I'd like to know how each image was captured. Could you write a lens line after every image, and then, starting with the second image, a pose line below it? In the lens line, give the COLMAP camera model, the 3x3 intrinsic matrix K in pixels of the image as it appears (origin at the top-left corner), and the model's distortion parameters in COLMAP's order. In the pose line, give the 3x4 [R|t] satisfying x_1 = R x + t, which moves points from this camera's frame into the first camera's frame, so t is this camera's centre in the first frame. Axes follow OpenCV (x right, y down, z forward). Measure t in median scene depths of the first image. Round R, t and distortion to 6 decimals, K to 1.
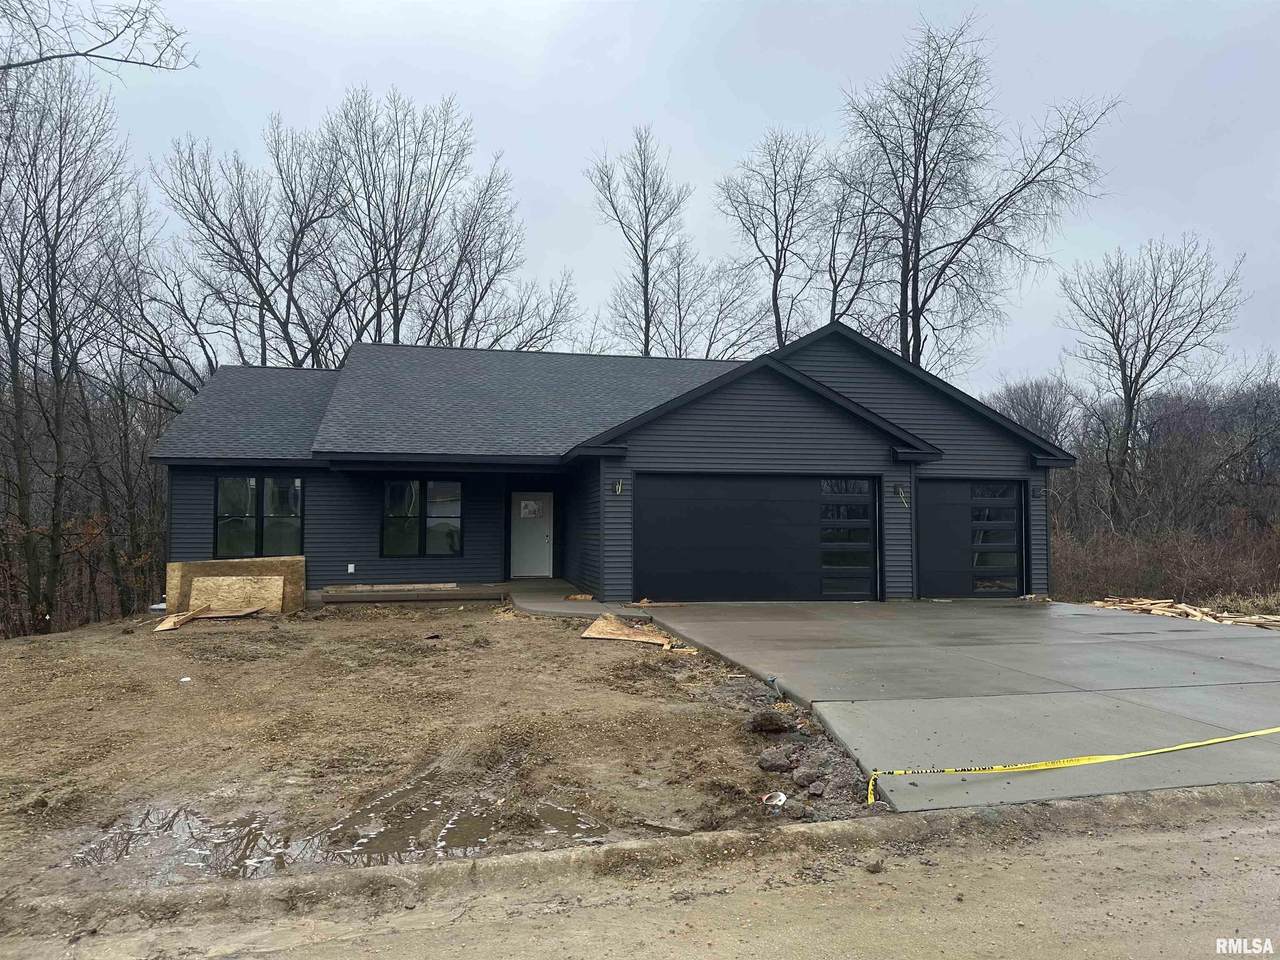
lens RADIAL K [[894.4, 0, 640.0], [0, 894.4, 480.0], [0, 0, 1]] dist [-0.005395, -0.001196]
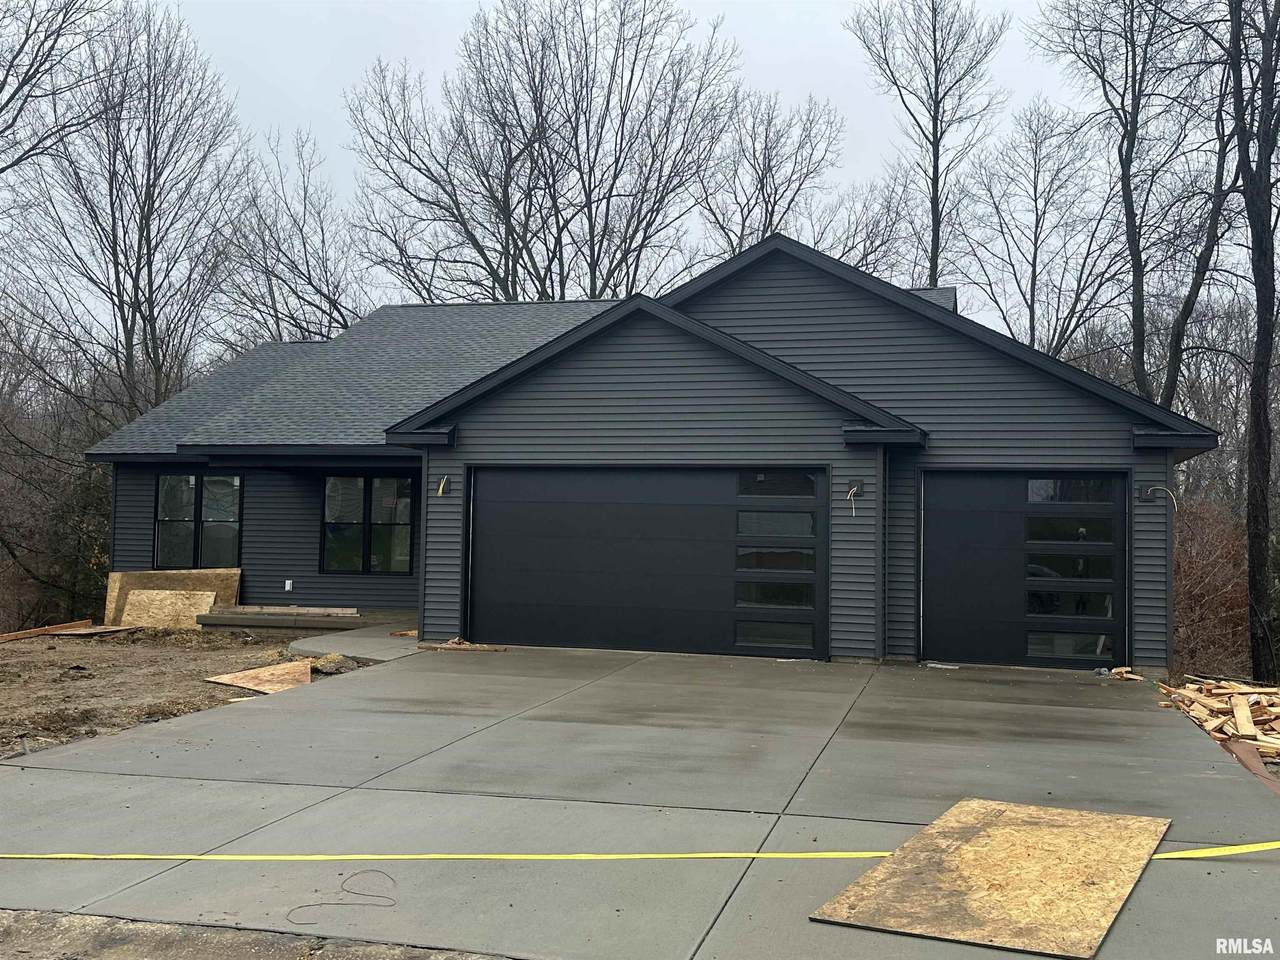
lens RADIAL K [[1304.2, 0, 640.0], [0, 1304.2, 480.0], [0, 0, 1]] dist [0.128083, 0.003360]
pose [[0.877636, -0.003953, -0.479311, 0.565765], [0.003127, 0.999992, -0.002521, 0.006406], [0.479317, 0.000714, 0.877642, 0.097049]]
